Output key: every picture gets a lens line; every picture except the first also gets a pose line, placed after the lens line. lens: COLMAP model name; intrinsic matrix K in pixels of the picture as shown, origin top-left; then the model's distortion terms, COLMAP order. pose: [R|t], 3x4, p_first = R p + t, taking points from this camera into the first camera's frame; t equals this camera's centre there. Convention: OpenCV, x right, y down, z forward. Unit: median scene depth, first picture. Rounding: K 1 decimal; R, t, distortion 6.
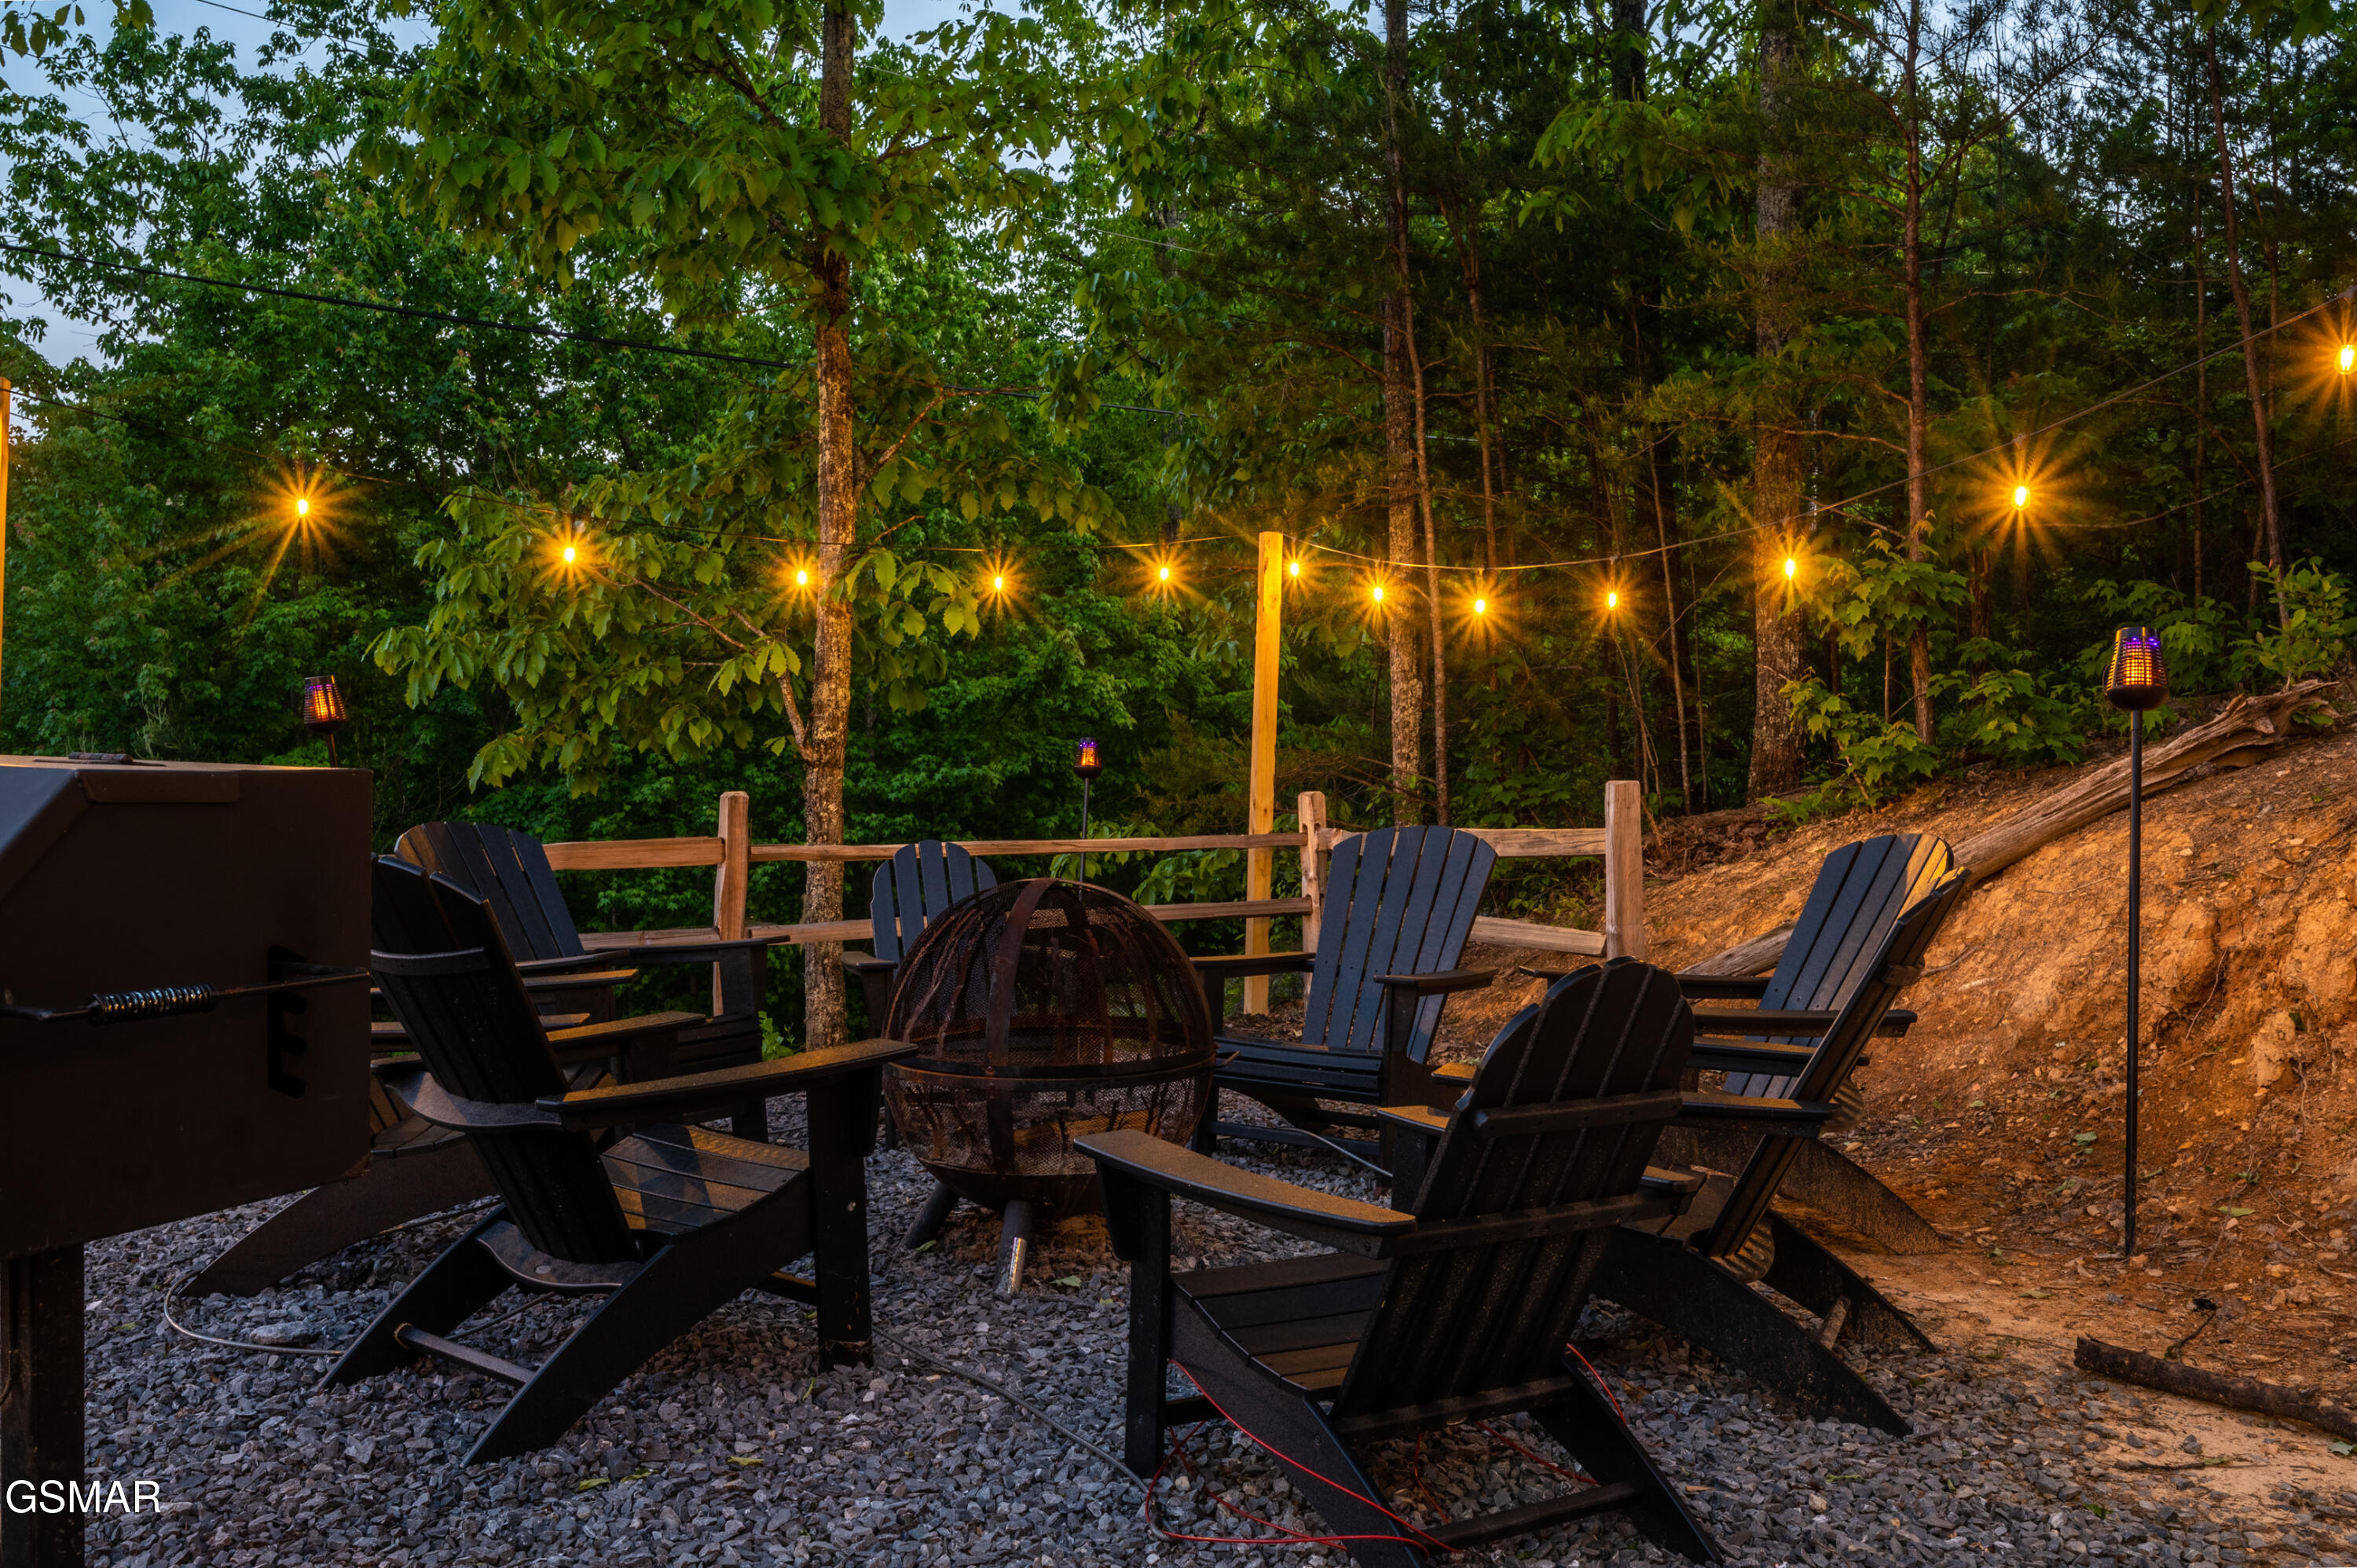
lens RADIAL K [[2055.7, 0, 1197.1], [0, 2055.7, 782.9], [0, 0, 1]] dist [-0.001144, 0.004059]
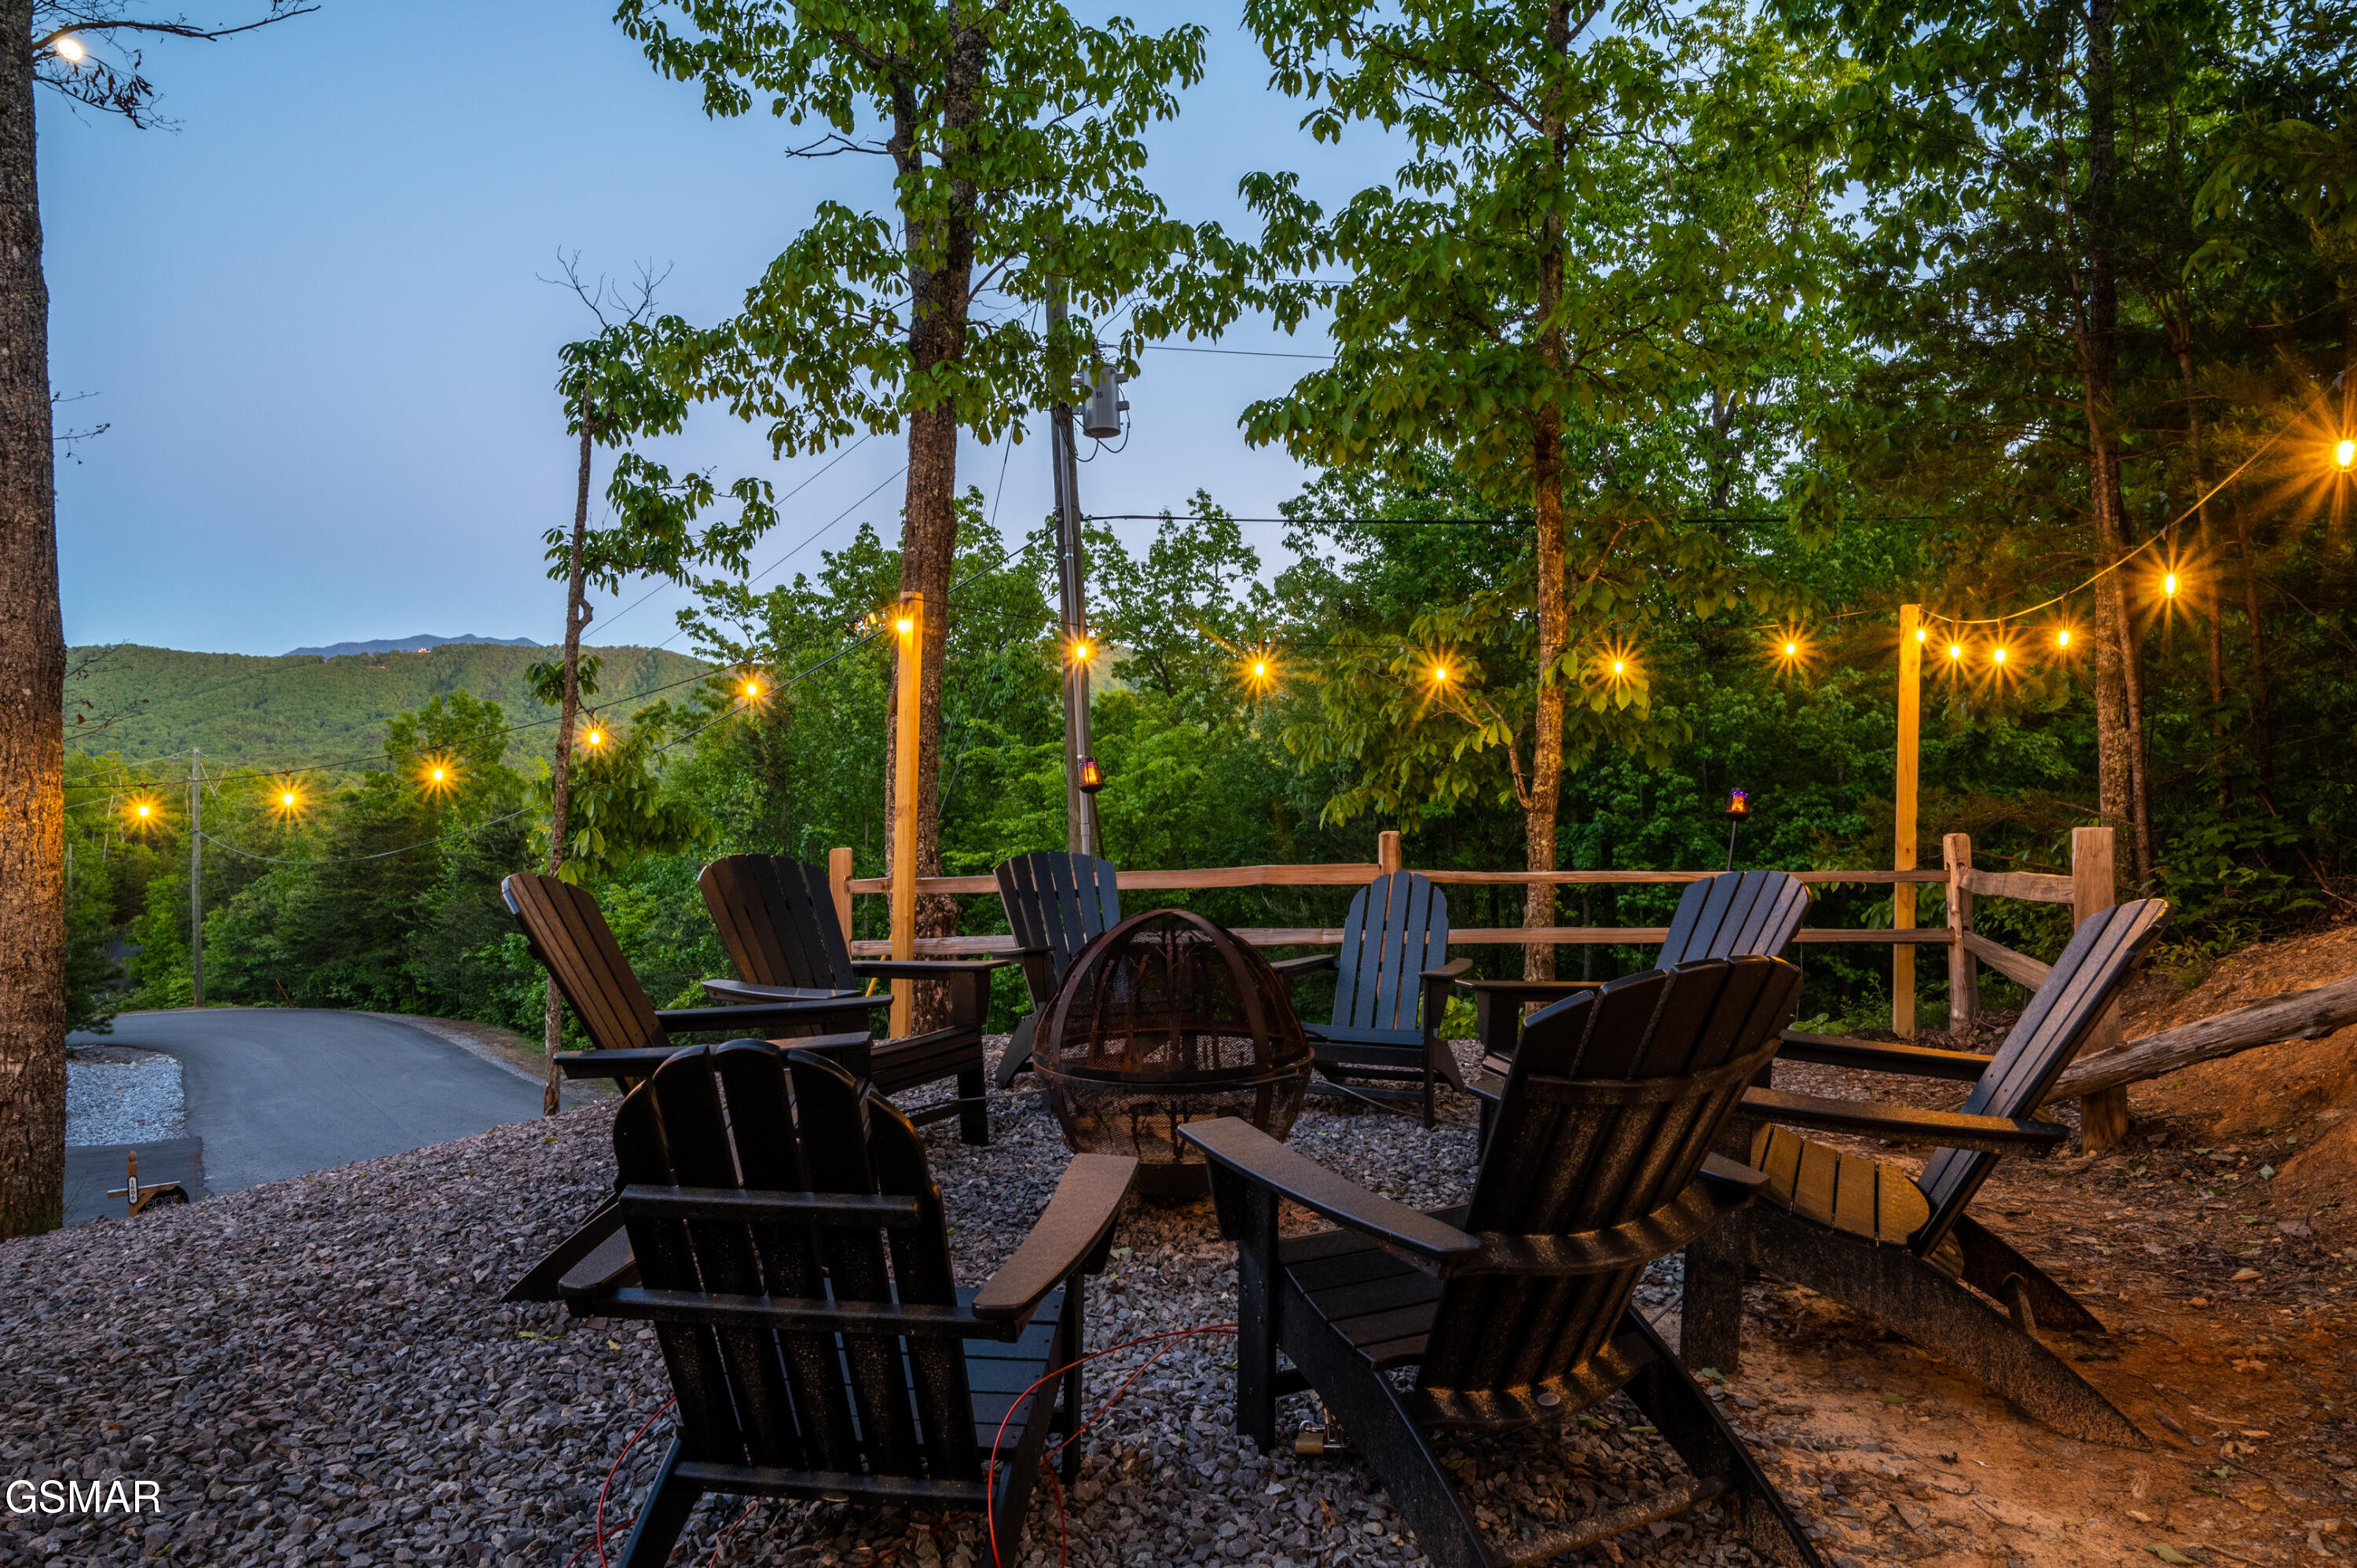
lens RADIAL K [[1326.8, 0, 1184.3], [0, 1326.8, 781.3], [0, 0, 1]] dist [0.000742, -0.000227]
pose [[0.769139, -0.018528, -0.638812, 0.194377], [-0.000373, 0.999566, -0.029440, -0.002617], [0.639081, 0.022882, 0.768799, 0.183949]]
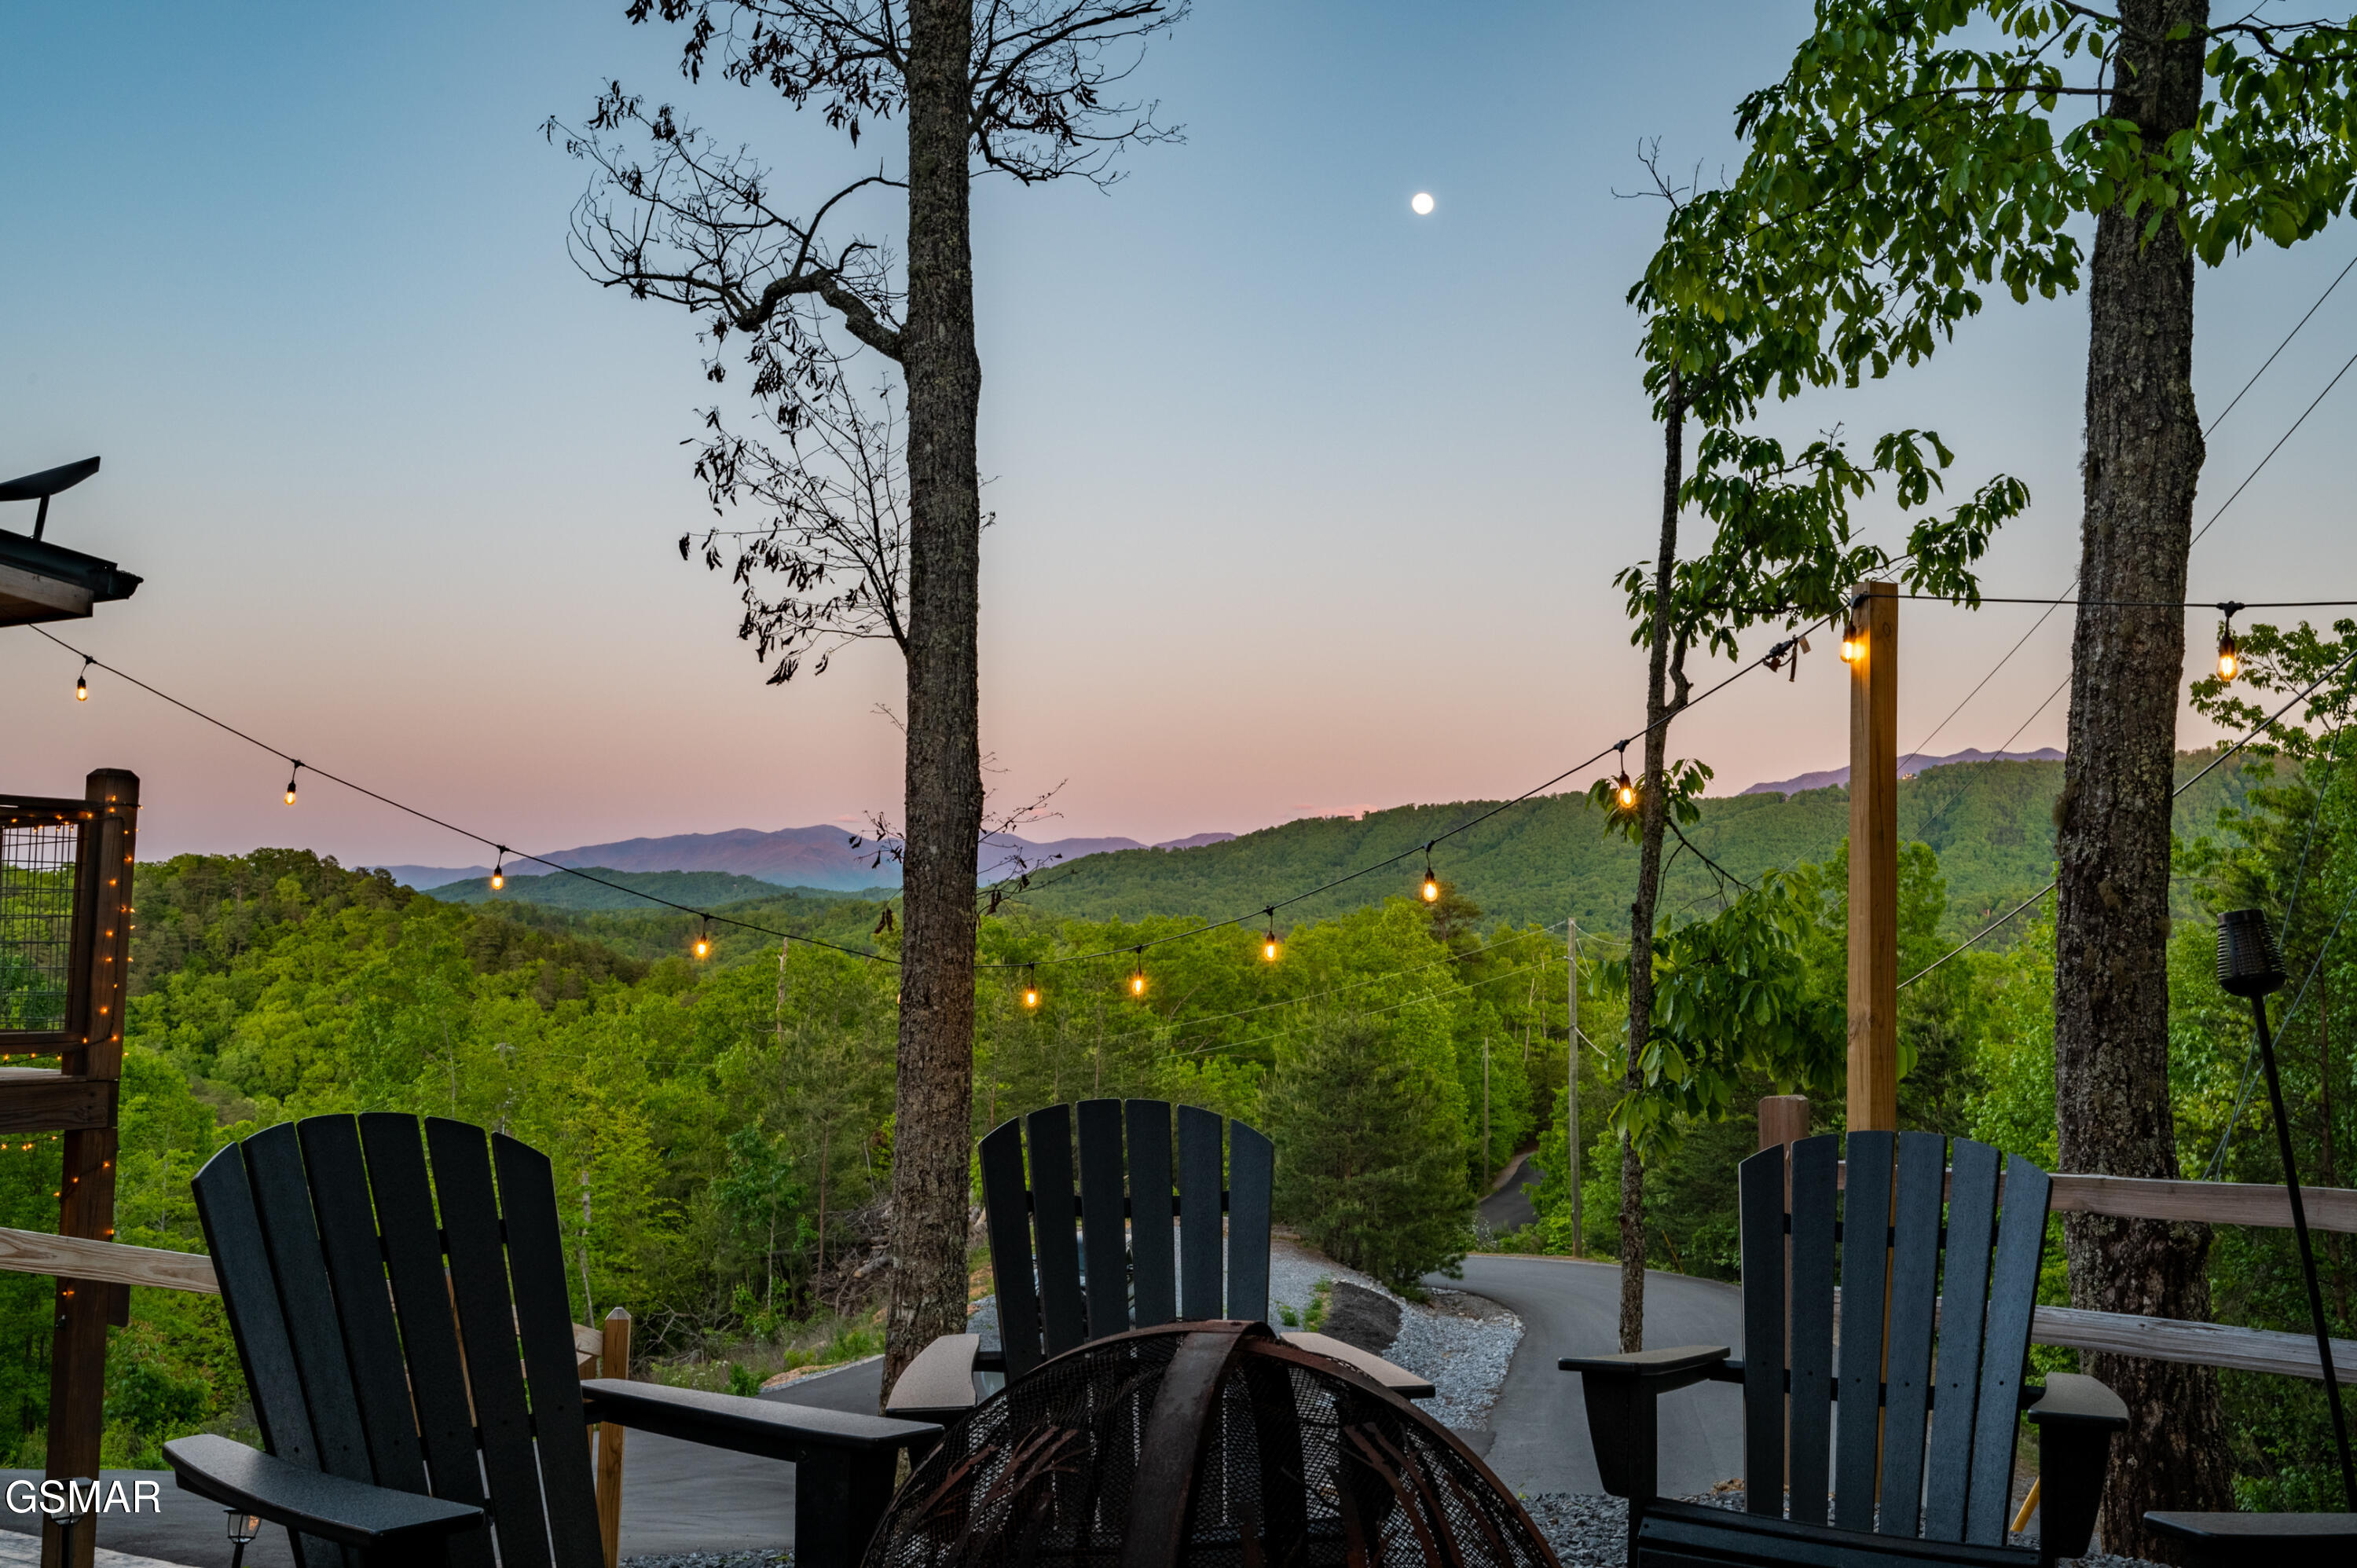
lens RADIAL K [[2055.7, 0, 1176.3], [0, 2055.7, 768.8], [0, 0, 1]] dist [-0.001144, 0.004059]
pose [[0.012917, -0.110657, -0.993775, 0.183924], [-0.027991, 0.993428, -0.110983, -0.005213], [0.999525, 0.029251, 0.009735, 0.282393]]
